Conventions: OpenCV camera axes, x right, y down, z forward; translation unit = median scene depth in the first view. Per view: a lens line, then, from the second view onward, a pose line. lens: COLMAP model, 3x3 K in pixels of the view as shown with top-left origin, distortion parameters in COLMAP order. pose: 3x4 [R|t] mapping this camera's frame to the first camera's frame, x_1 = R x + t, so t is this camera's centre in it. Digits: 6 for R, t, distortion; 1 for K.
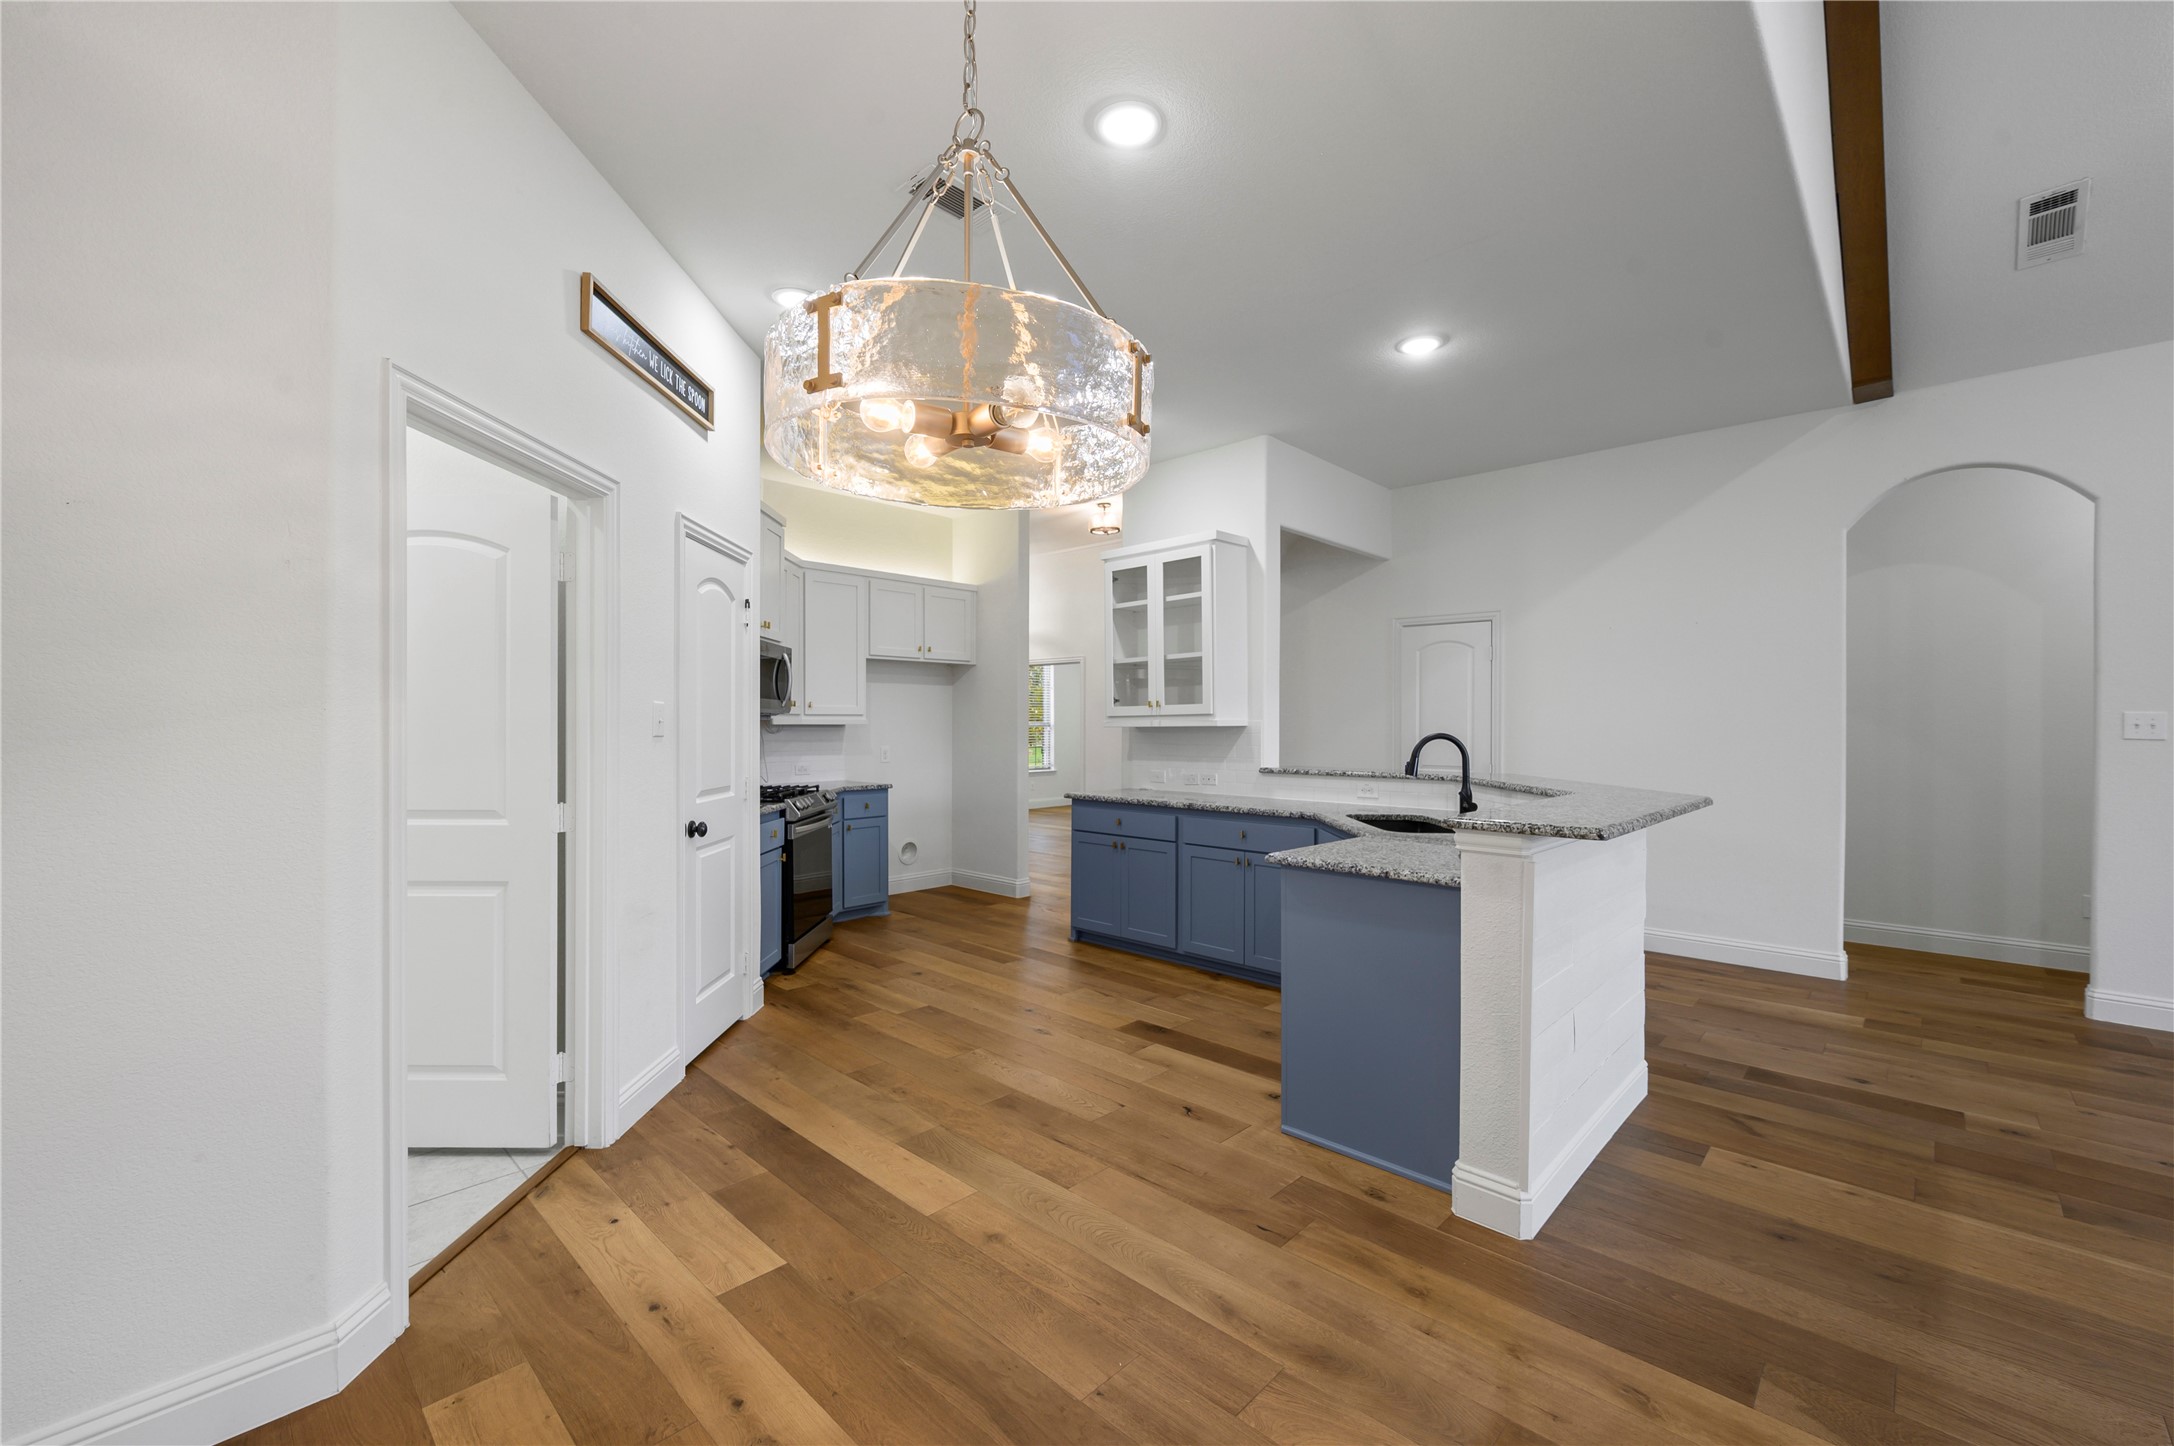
lens RADIAL K [[883.6, 0, 1092.2], [0, 883.6, 724.9], [0, 0, 1]] dist [0.000738, 0.000005]
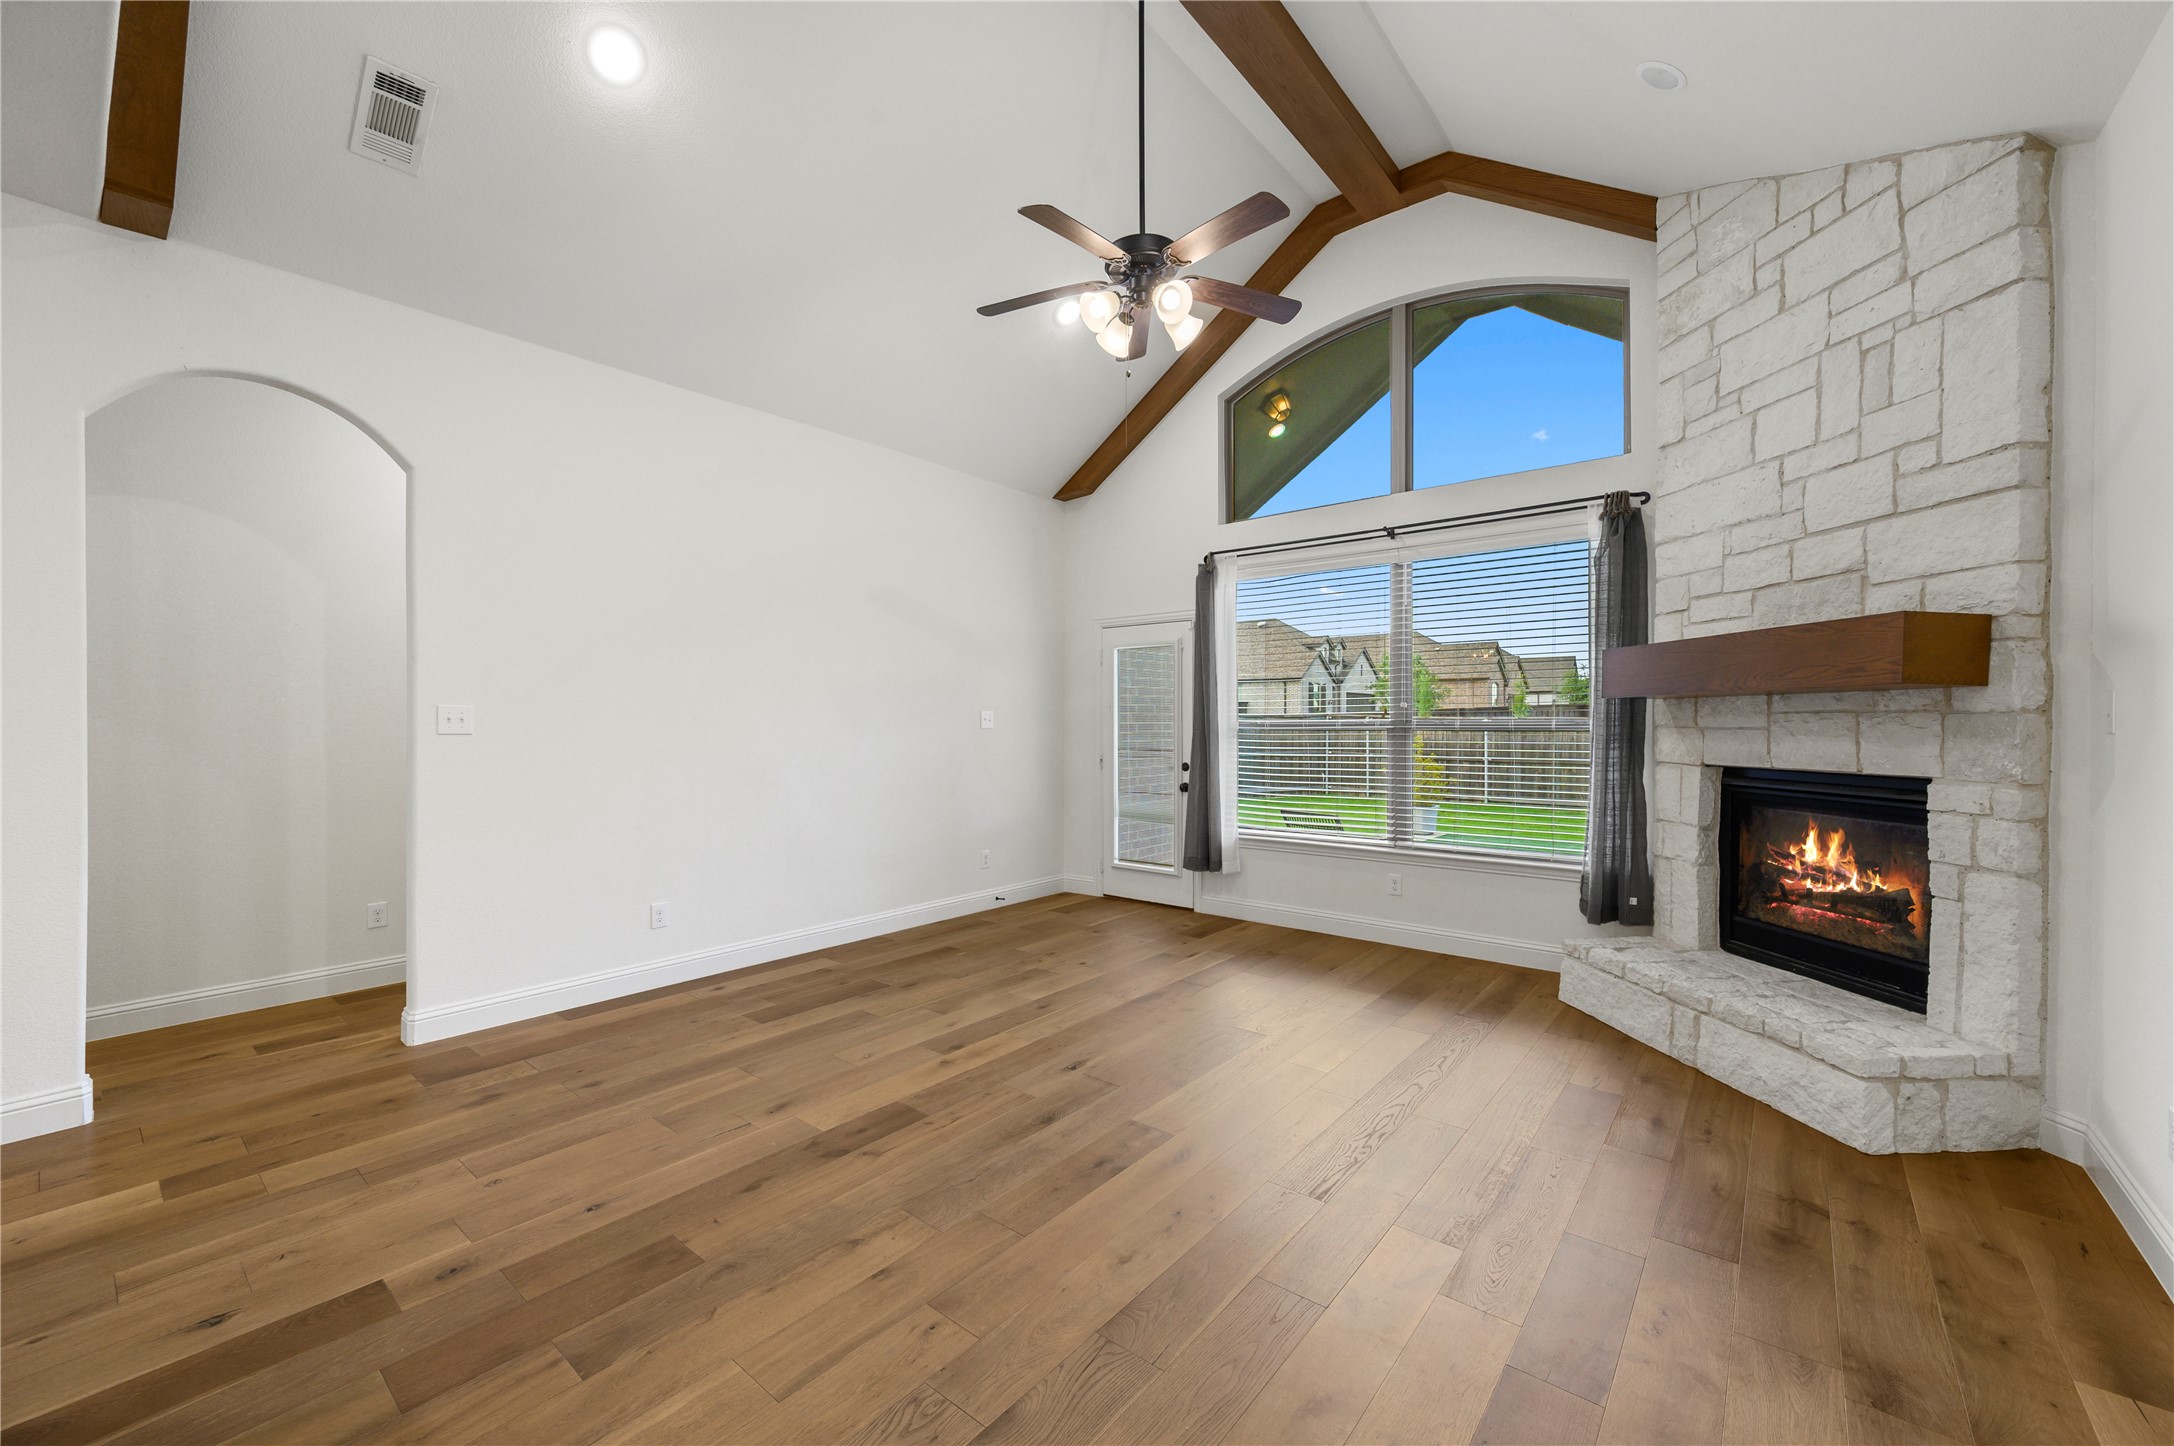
lens RADIAL K [[857.1, 0, 1092.5], [0, 857.1, 723.4], [0, 0, 1]] dist [0.000697, -0.000188]
pose [[-0.074054, -0.006518, 0.997233, 0.167531], [0.002156, 0.999975, 0.006696, 0.000418], [-0.997252, 0.002646, -0.074038, 0.296844]]
